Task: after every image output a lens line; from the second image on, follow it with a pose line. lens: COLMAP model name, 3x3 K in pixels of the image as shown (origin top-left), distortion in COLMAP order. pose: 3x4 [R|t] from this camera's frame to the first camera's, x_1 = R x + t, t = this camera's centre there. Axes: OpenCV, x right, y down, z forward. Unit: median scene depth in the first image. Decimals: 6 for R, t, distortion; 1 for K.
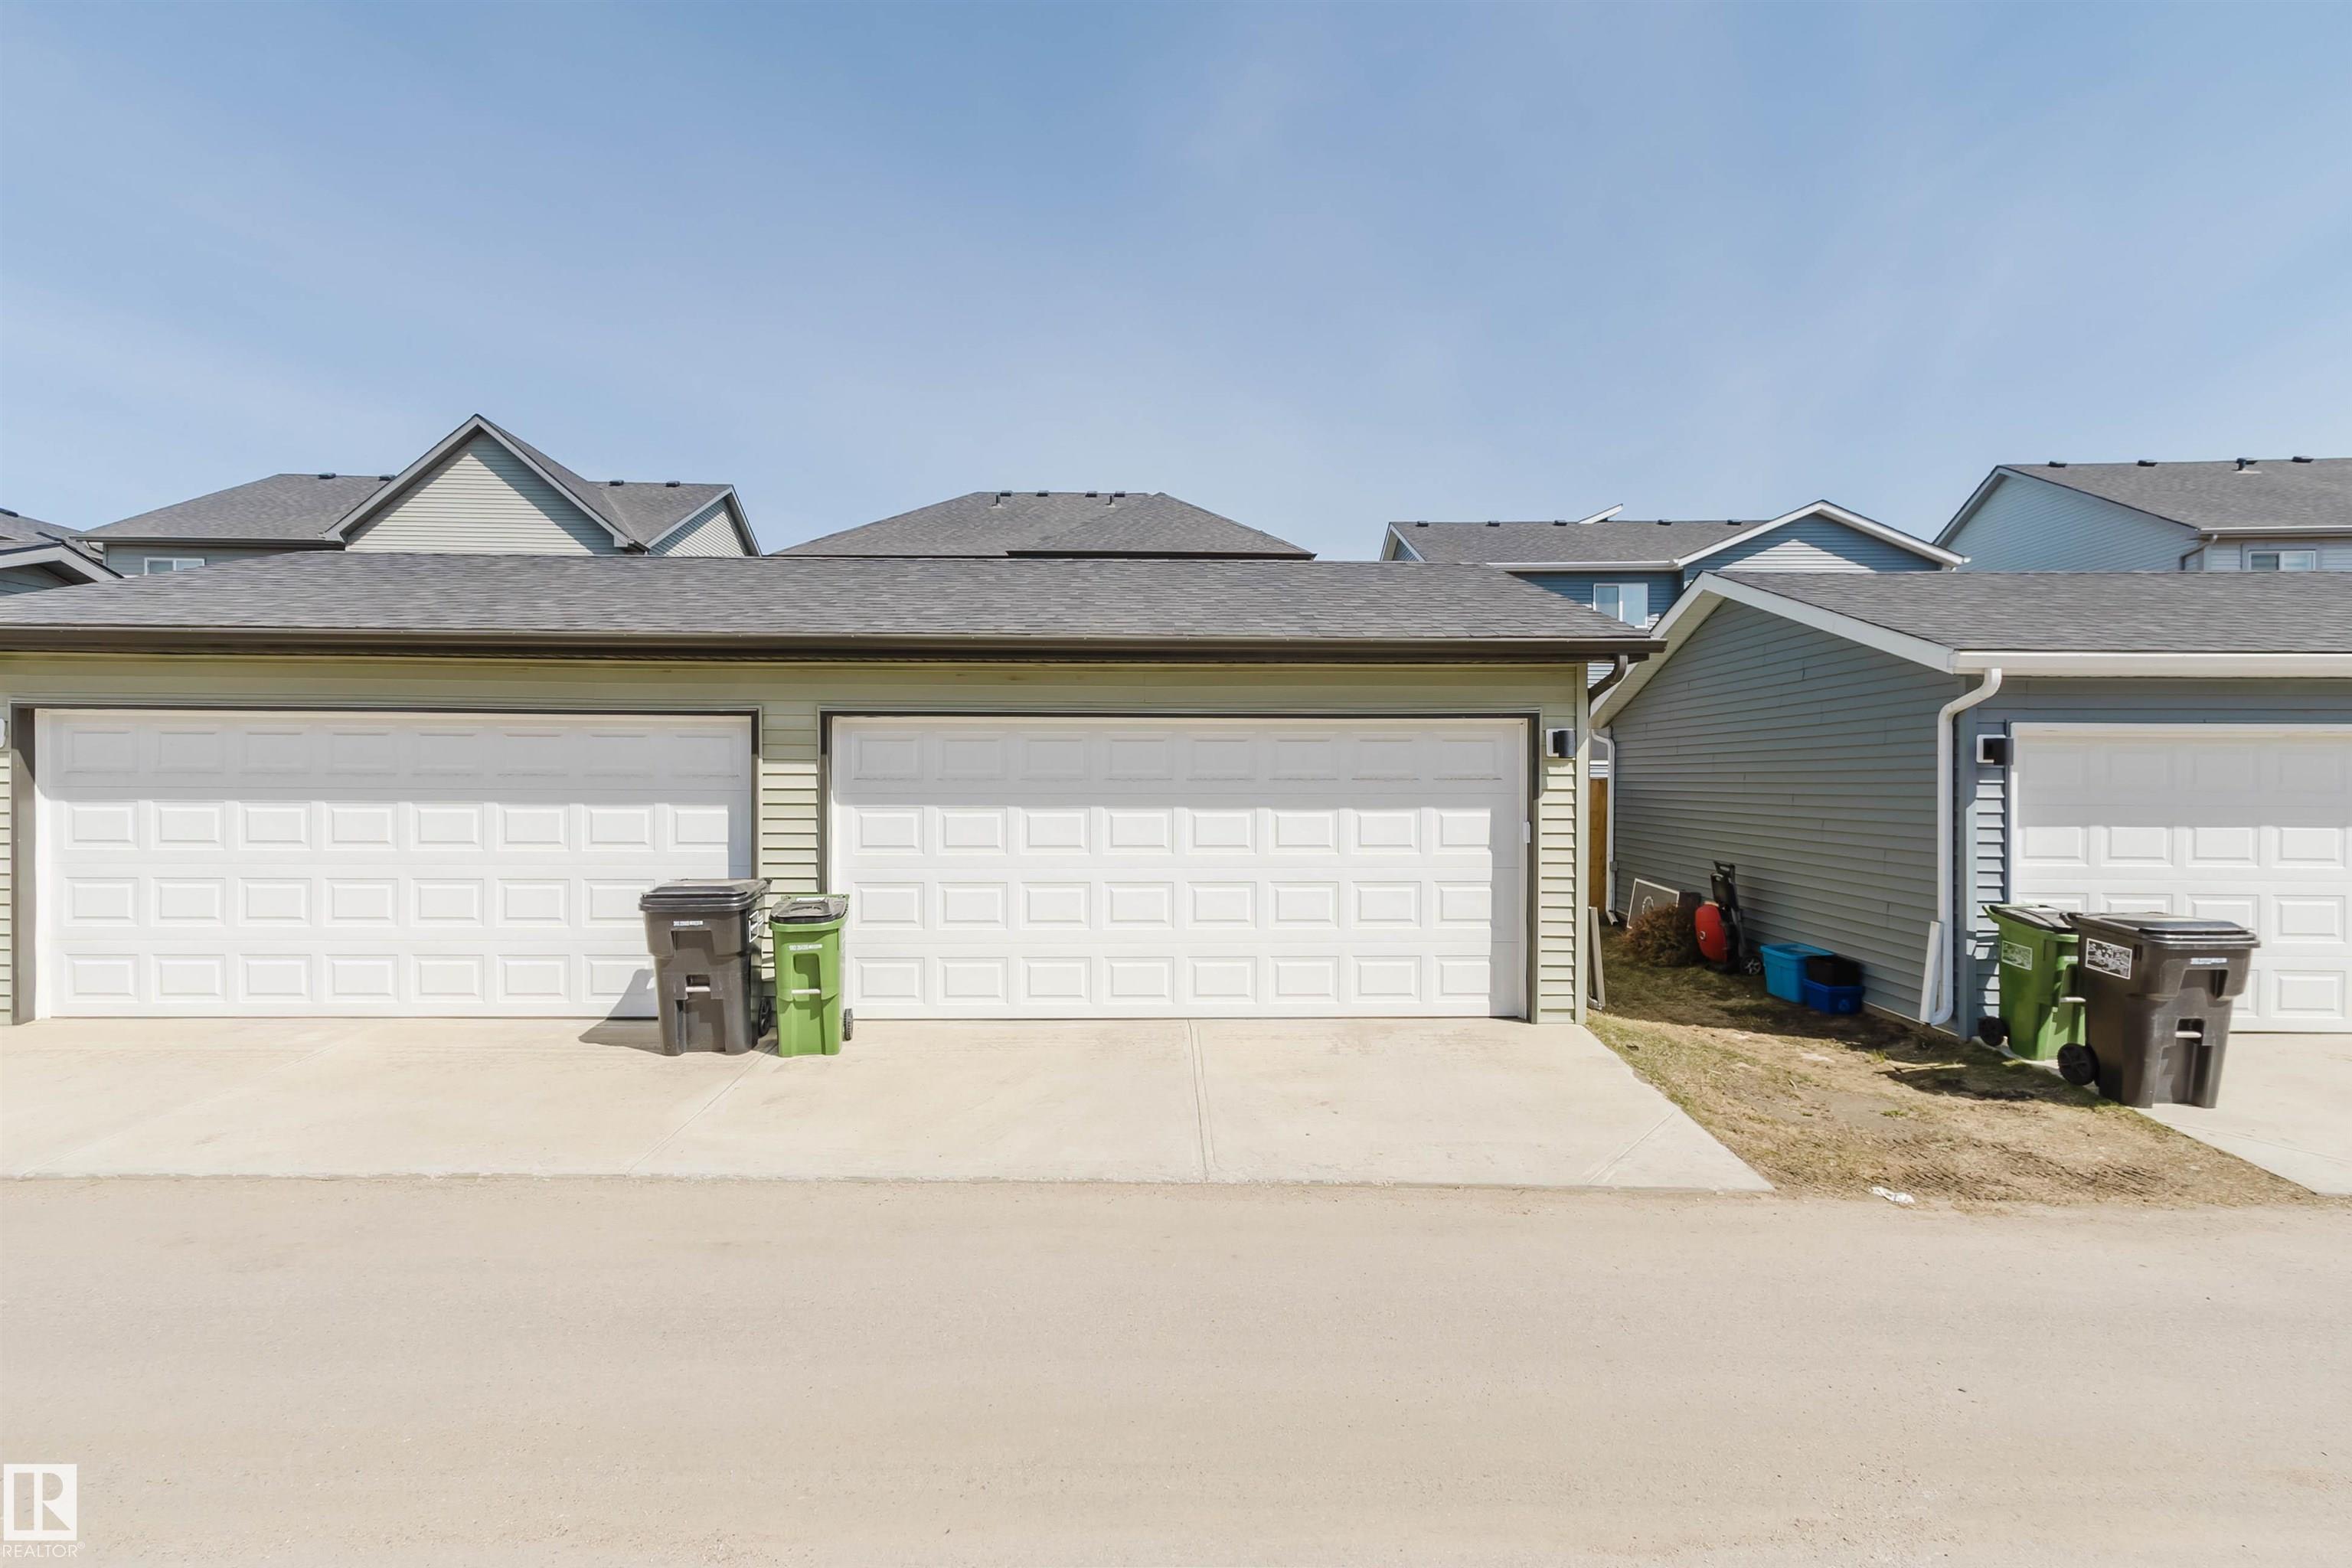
lens RADIAL K [[1115.6, 0, 1222.5], [0, 1115.6, 785.5], [0, 0, 1]] dist [0.006972, -0.000850]
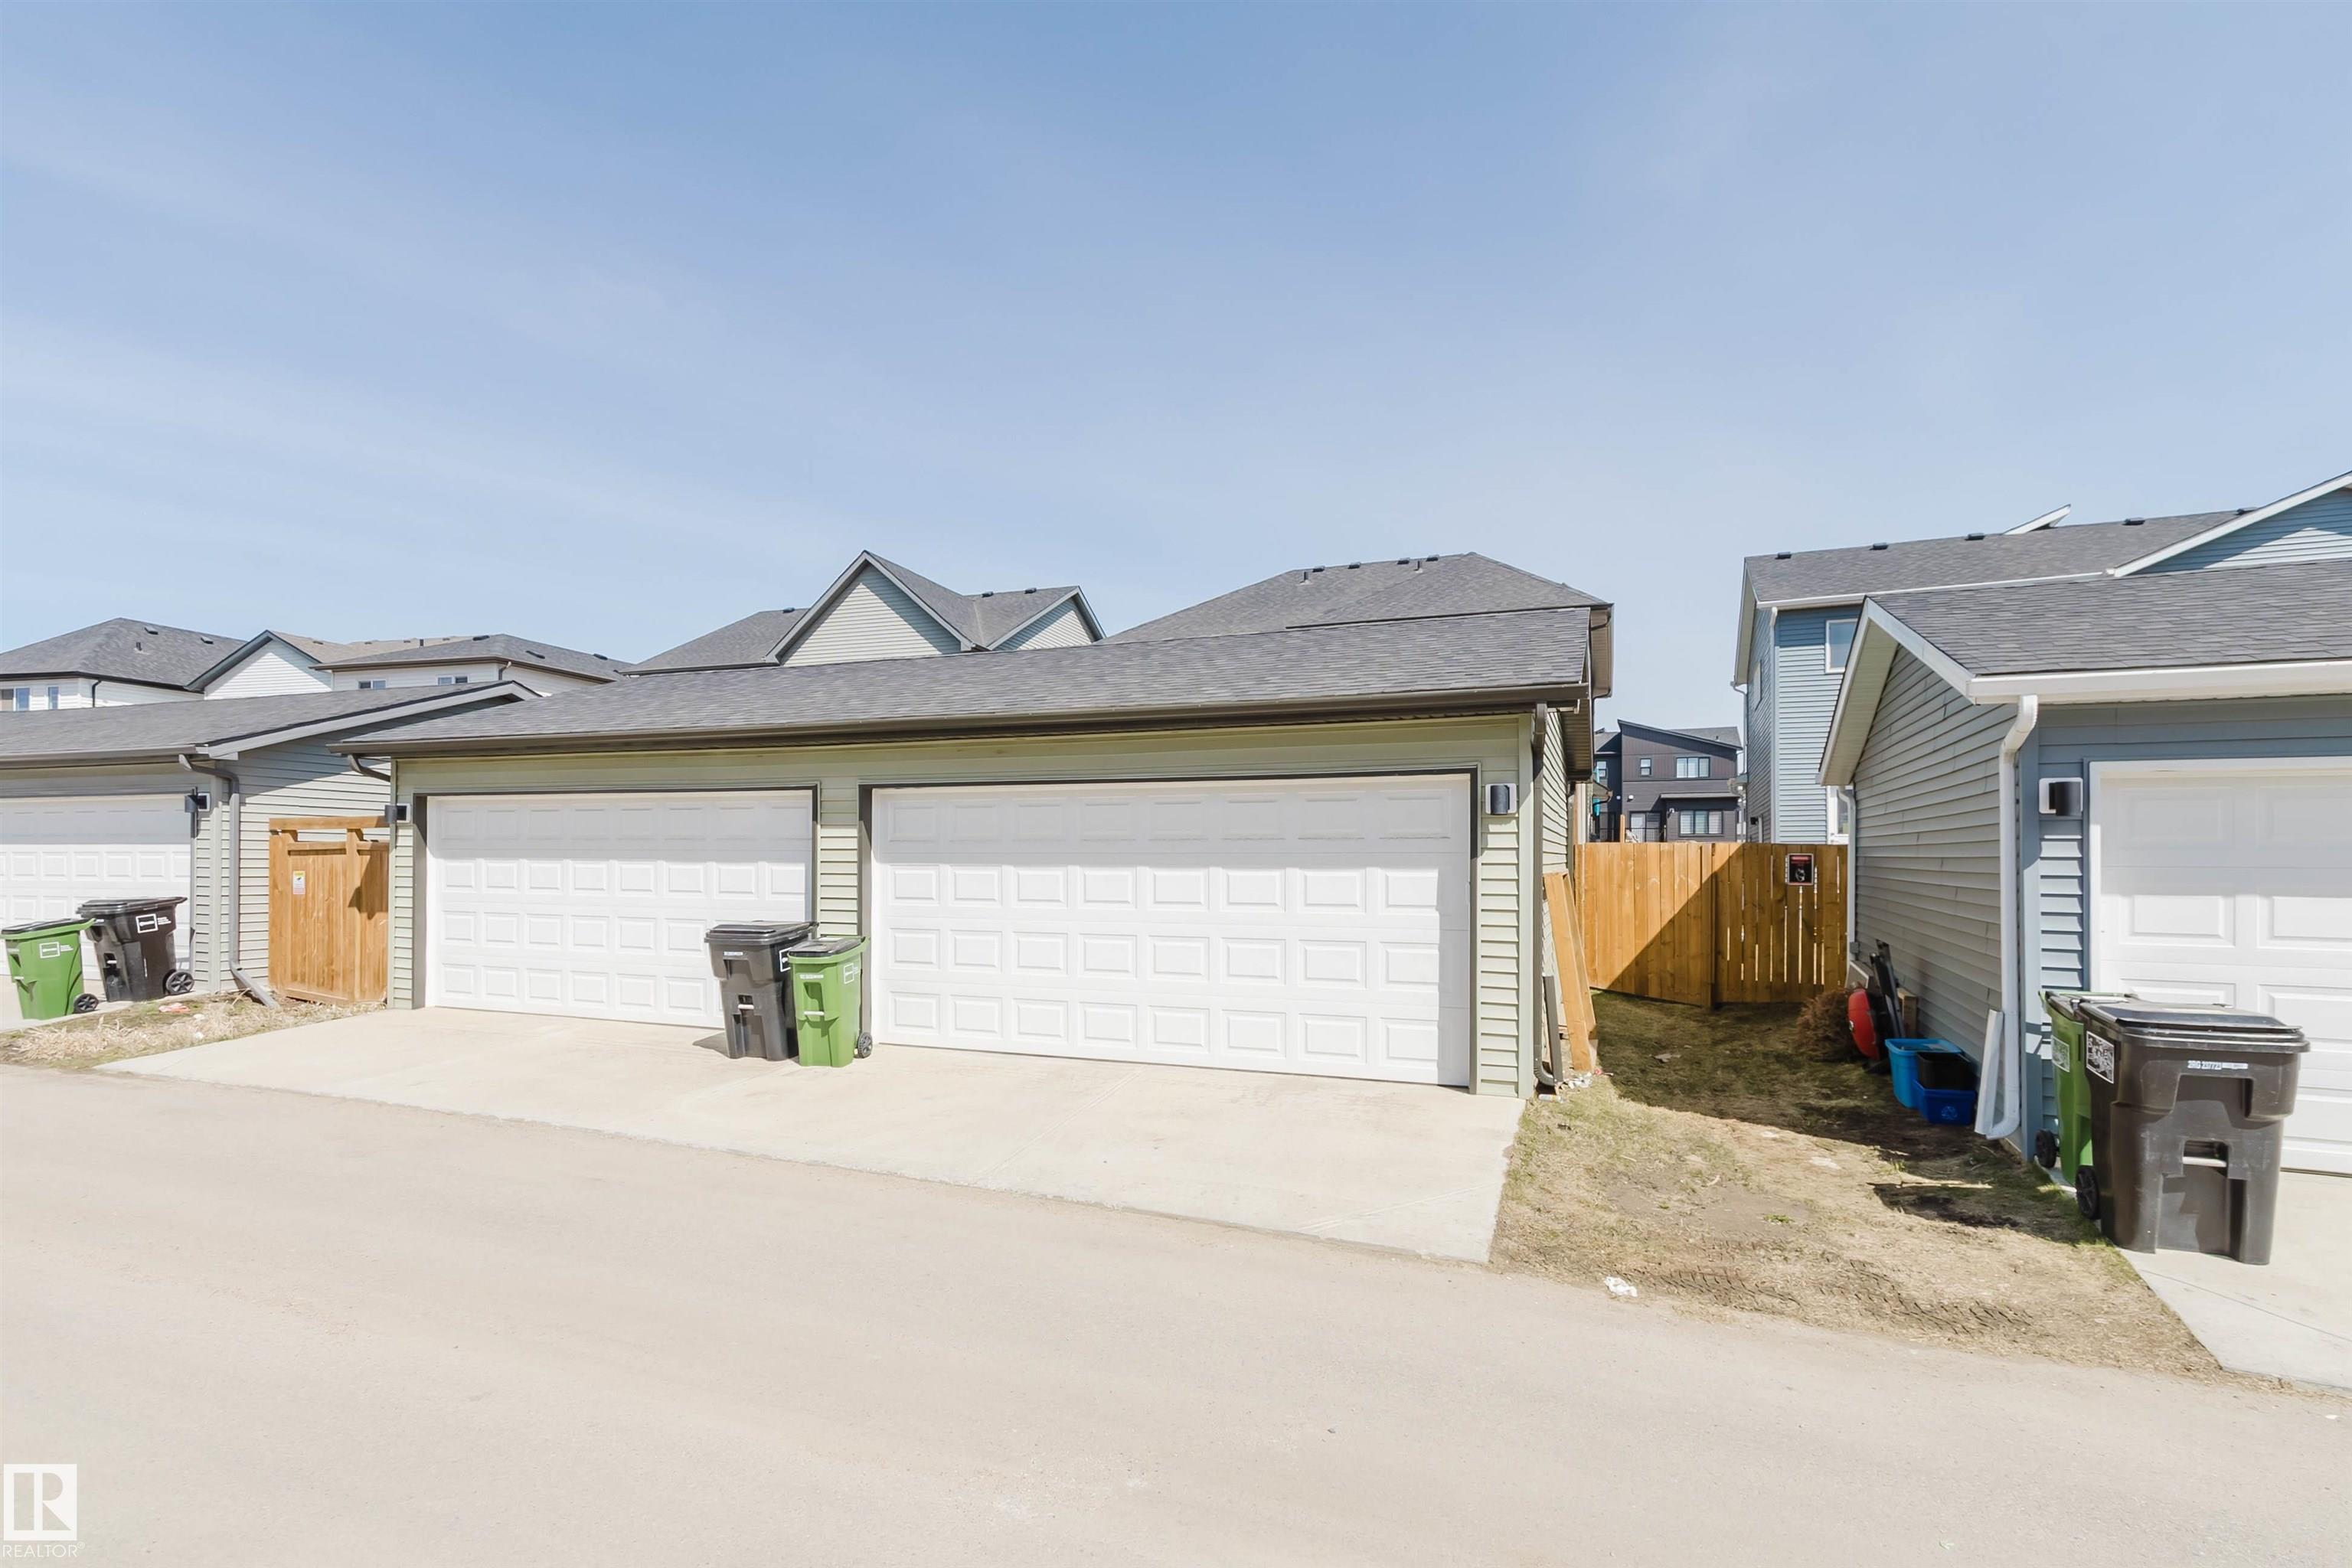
lens RADIAL K [[1158.1, 0, 1213.1], [0, 1158.1, 842.9], [0, 0, 1]] dist [0.008077, 0.000339]
pose [[0.918946, -0.005277, -0.394348, 0.474303], [-0.001519, 0.999856, -0.016919, 0.016497], [0.394380, 0.016146, 0.918805, 0.000655]]
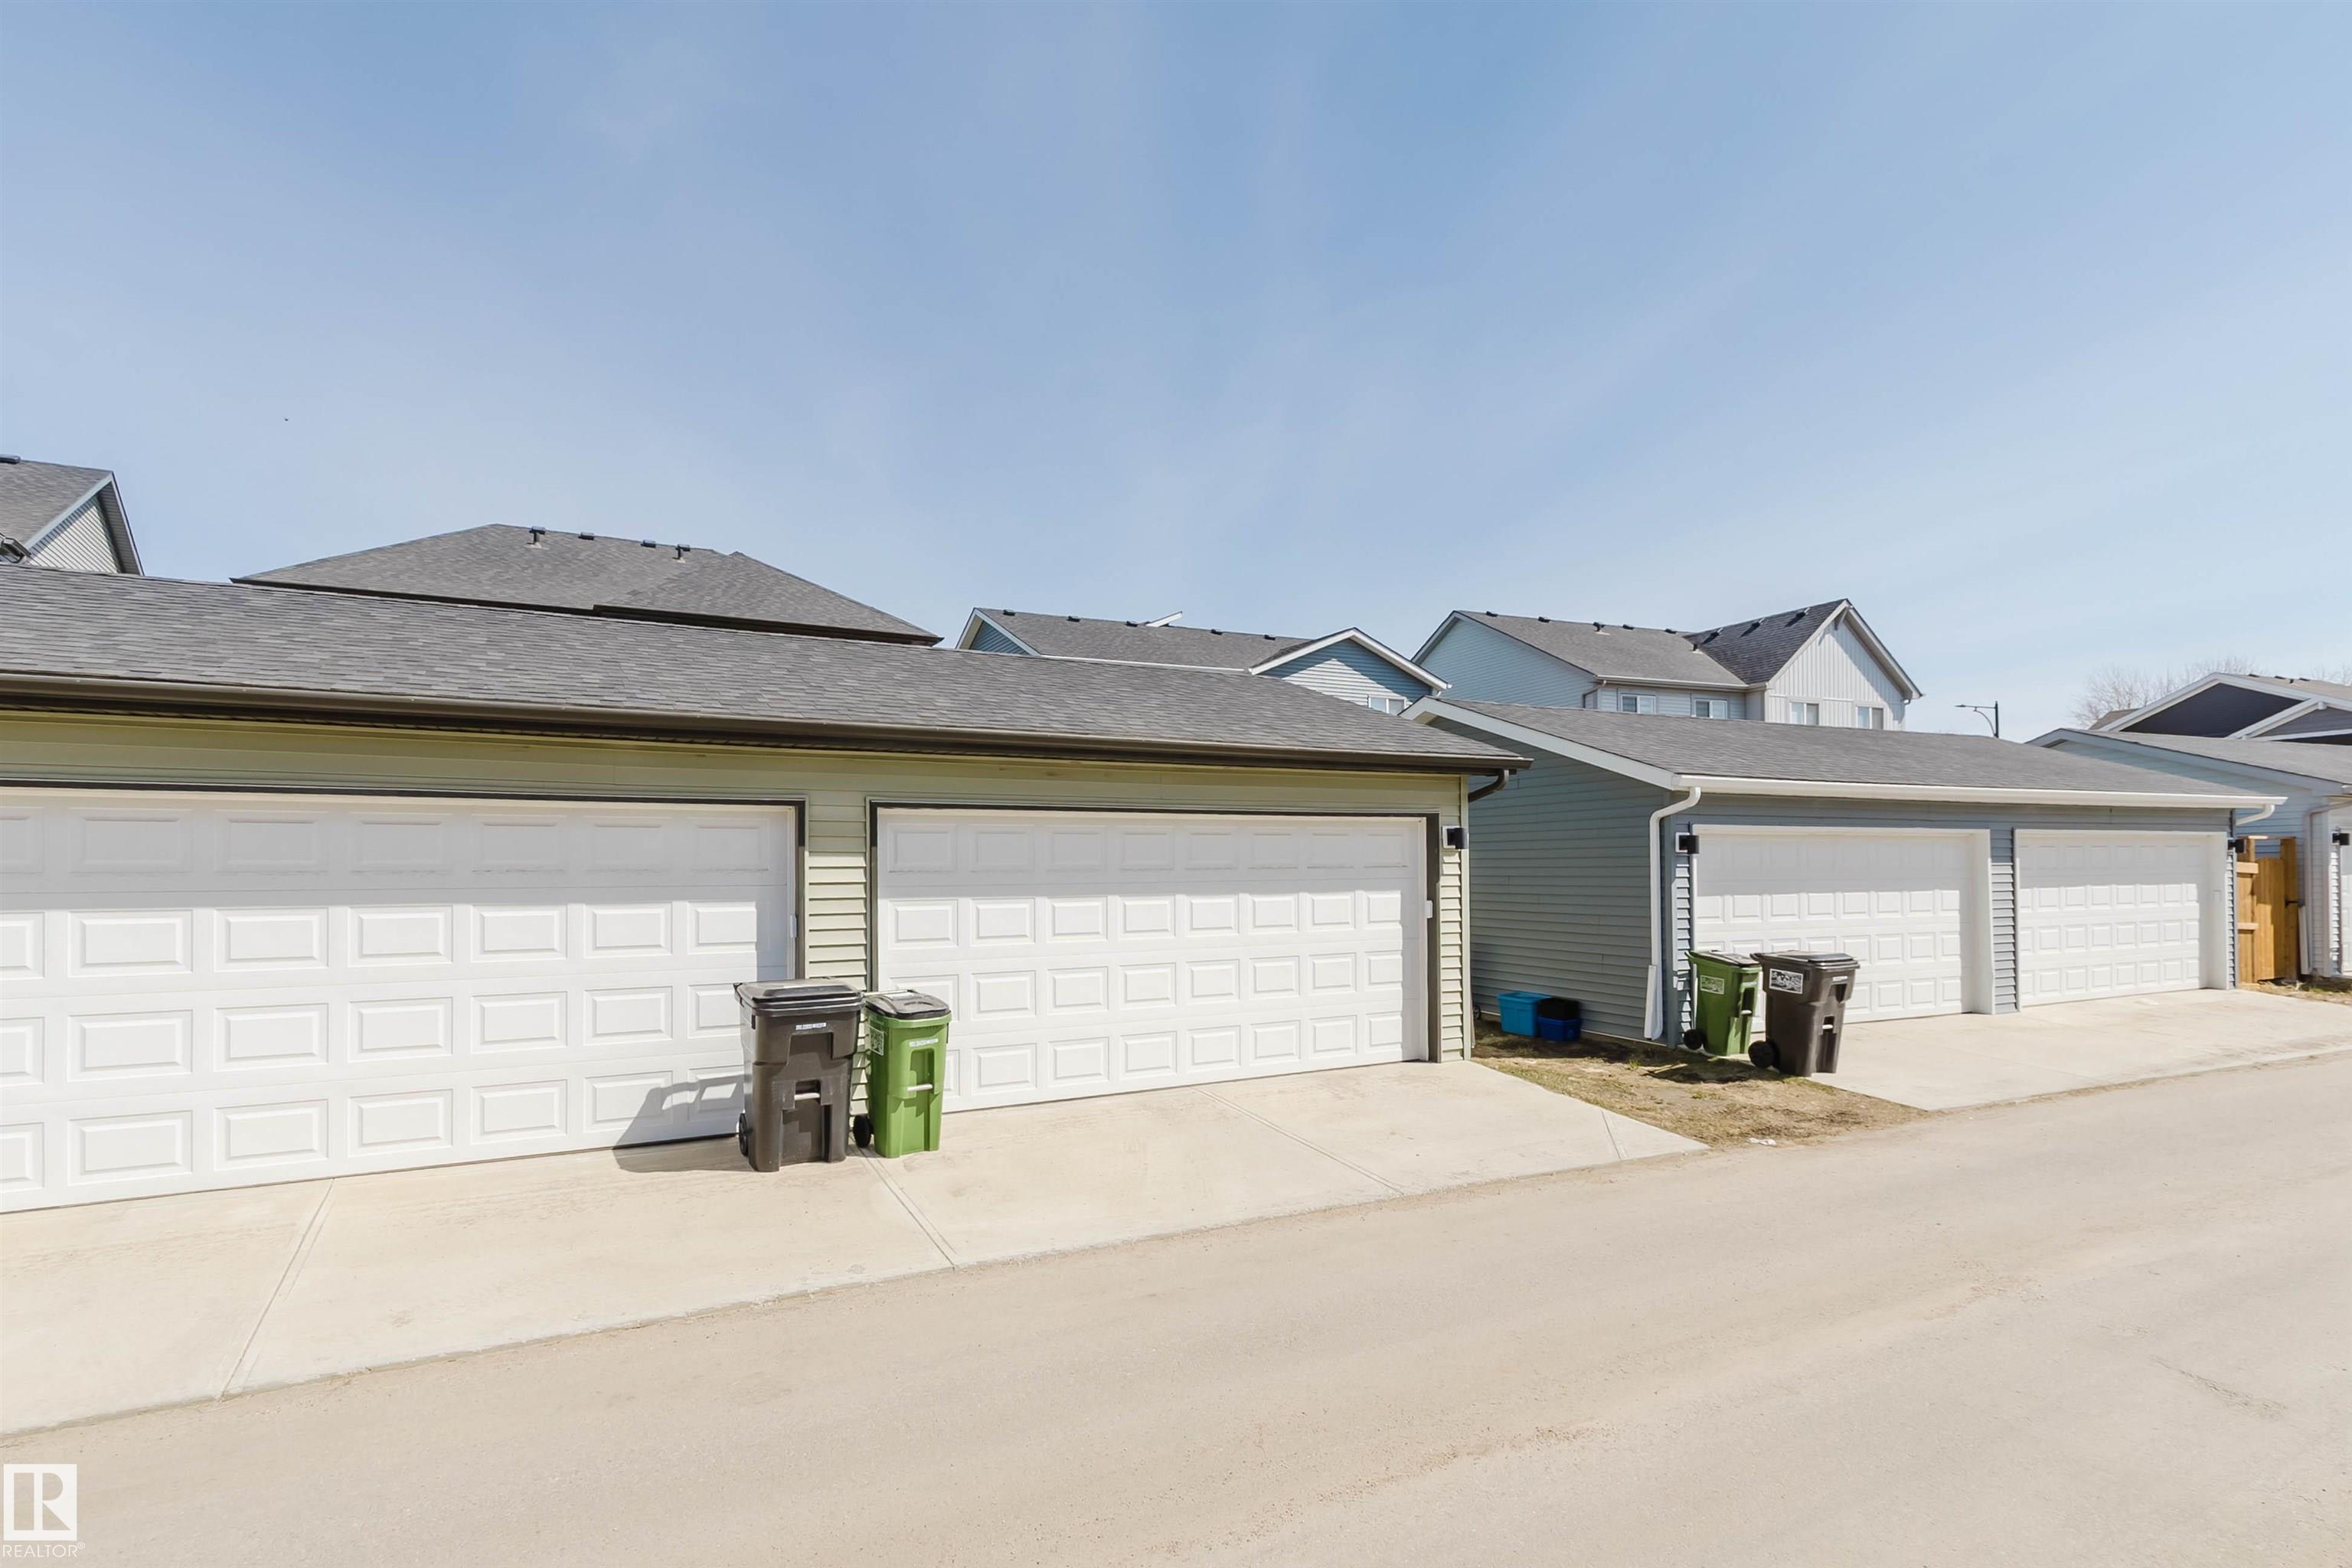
lens RADIAL K [[1158.1, 0, 1213.1], [0, 1158.1, 842.9], [0, 0, 1]] dist [0.008077, 0.000339]
pose [[0.883364, 0.001167, 0.468687, -0.556817], [0.010151, 0.999715, -0.021621, -0.006443], [-0.468578, 0.023857, 0.883100, -0.028691]]
